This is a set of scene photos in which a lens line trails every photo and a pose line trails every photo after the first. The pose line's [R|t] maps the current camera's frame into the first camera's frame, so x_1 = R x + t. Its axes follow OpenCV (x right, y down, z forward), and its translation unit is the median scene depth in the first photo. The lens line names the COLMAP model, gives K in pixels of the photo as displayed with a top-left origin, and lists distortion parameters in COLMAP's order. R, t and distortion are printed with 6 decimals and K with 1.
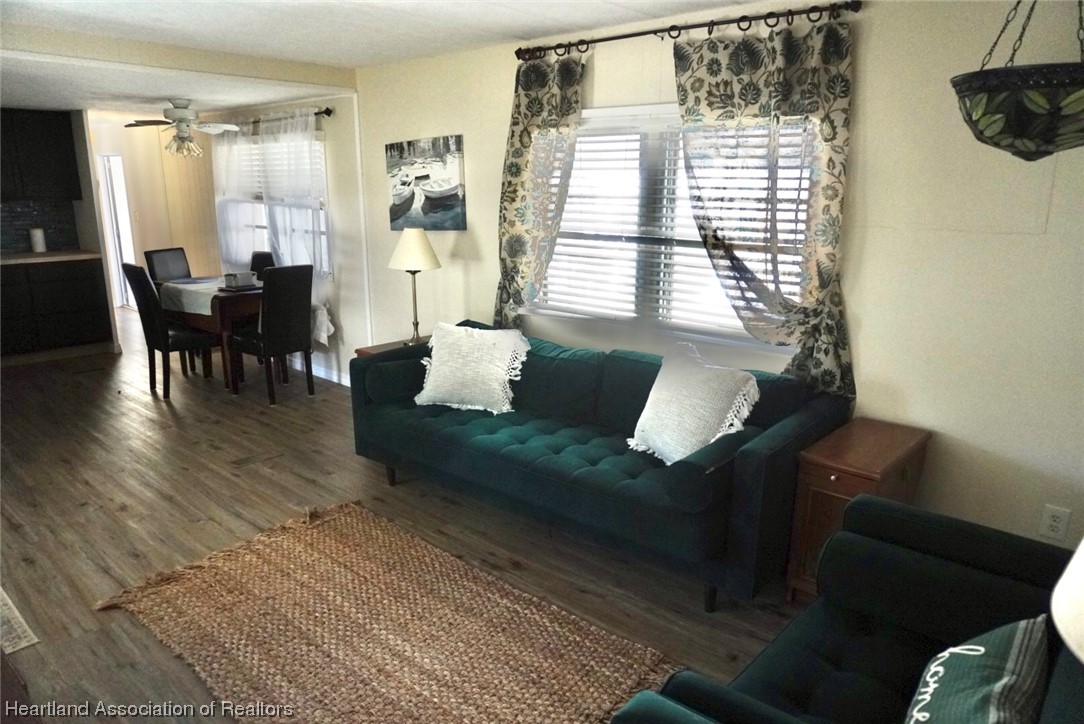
lens RADIAL K [[717.4, 0, 533.5], [0, 717.4, 362.2], [0, 0, 1]] dist [-0.051980, 0.072477]
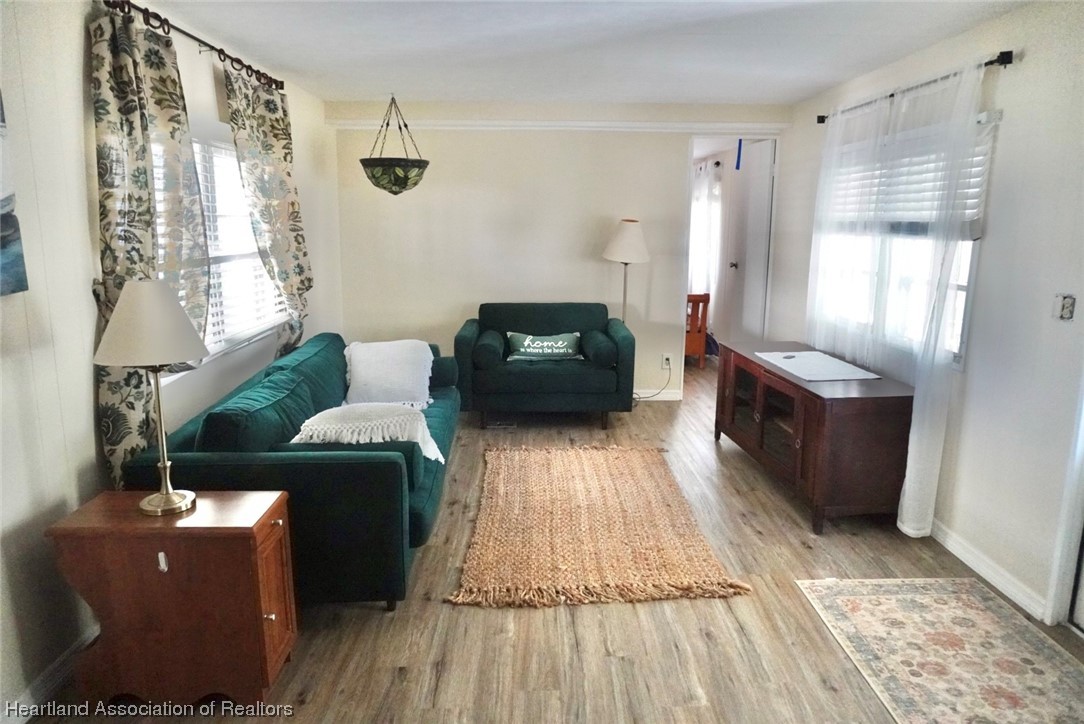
lens RADIAL K [[717.4, 0, 533.5], [0, 717.4, 362.2], [0, 0, 1]] dist [-0.051980, 0.072477]
pose [[-0.663799, -0.148671, 0.732986, -0.985596], [0.188702, 0.915045, 0.356488, -0.358088], [-0.723715, 0.374952, -0.579352, 1.510461]]
